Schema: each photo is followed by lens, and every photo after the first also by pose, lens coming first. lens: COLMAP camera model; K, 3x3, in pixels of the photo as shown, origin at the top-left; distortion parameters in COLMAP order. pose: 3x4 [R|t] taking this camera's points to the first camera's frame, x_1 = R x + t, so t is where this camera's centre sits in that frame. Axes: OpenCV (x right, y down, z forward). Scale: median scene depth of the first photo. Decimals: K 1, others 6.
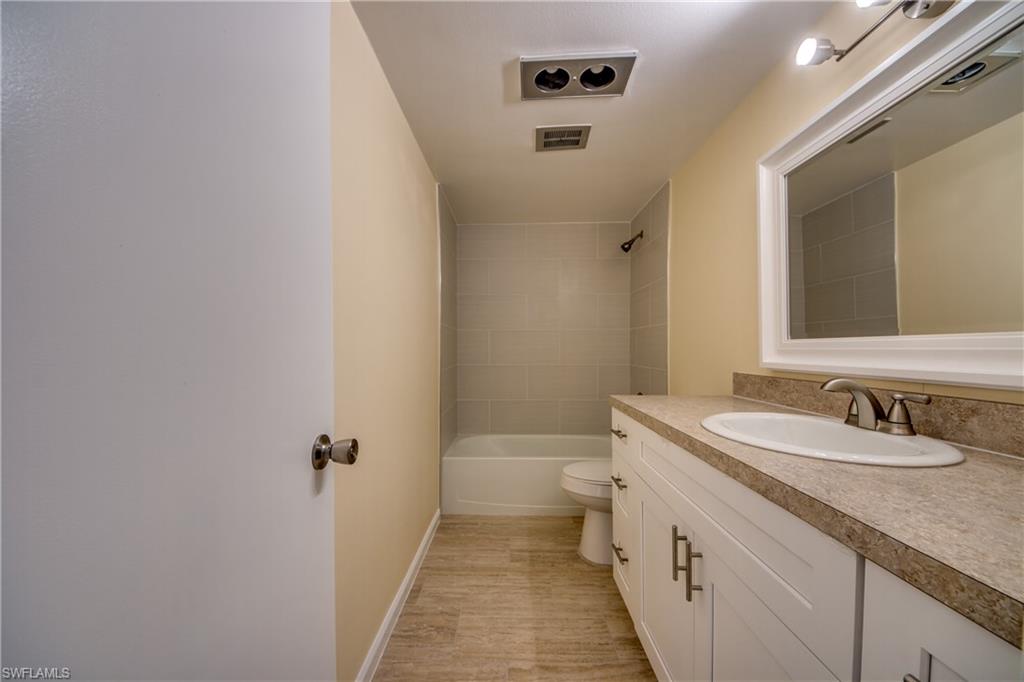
lens RADIAL K [[411.3, 0, 509.3], [0, 411.3, 347.9], [0, 0, 1]] dist [0.033856, -0.024833]
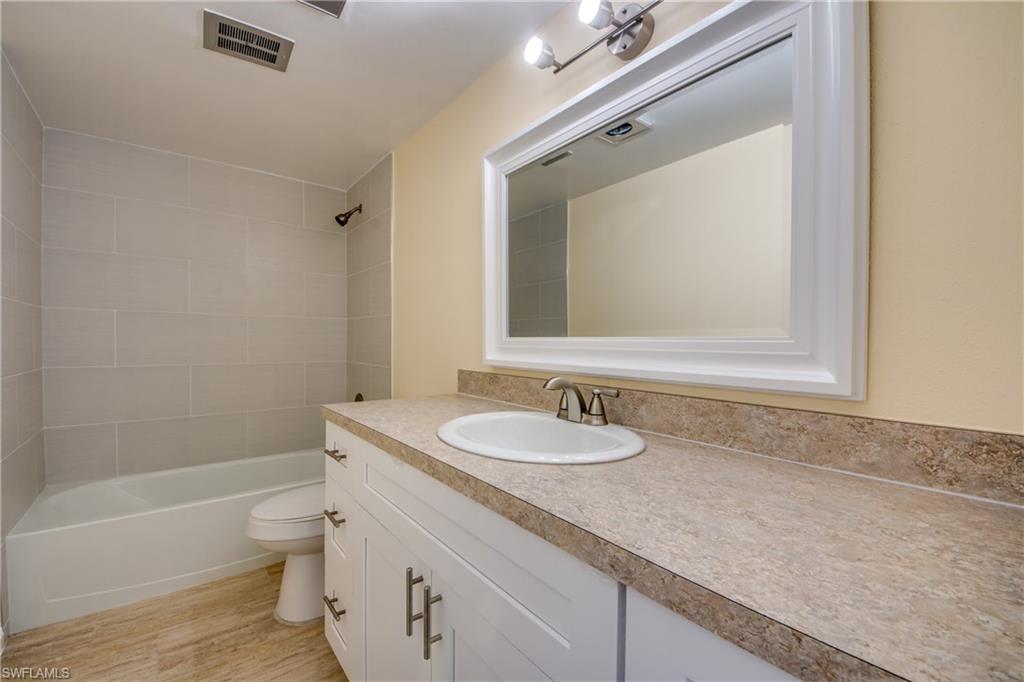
lens RADIAL K [[411.3, 0, 509.3], [0, 411.3, 347.9], [0, 0, 1]] dist [0.033856, -0.024833]
pose [[0.779348, -0.004990, 0.626572, 0.036367], [-0.013153, 0.999618, 0.024321, -0.019343], [-0.626453, -0.027196, 0.778984, 0.210891]]
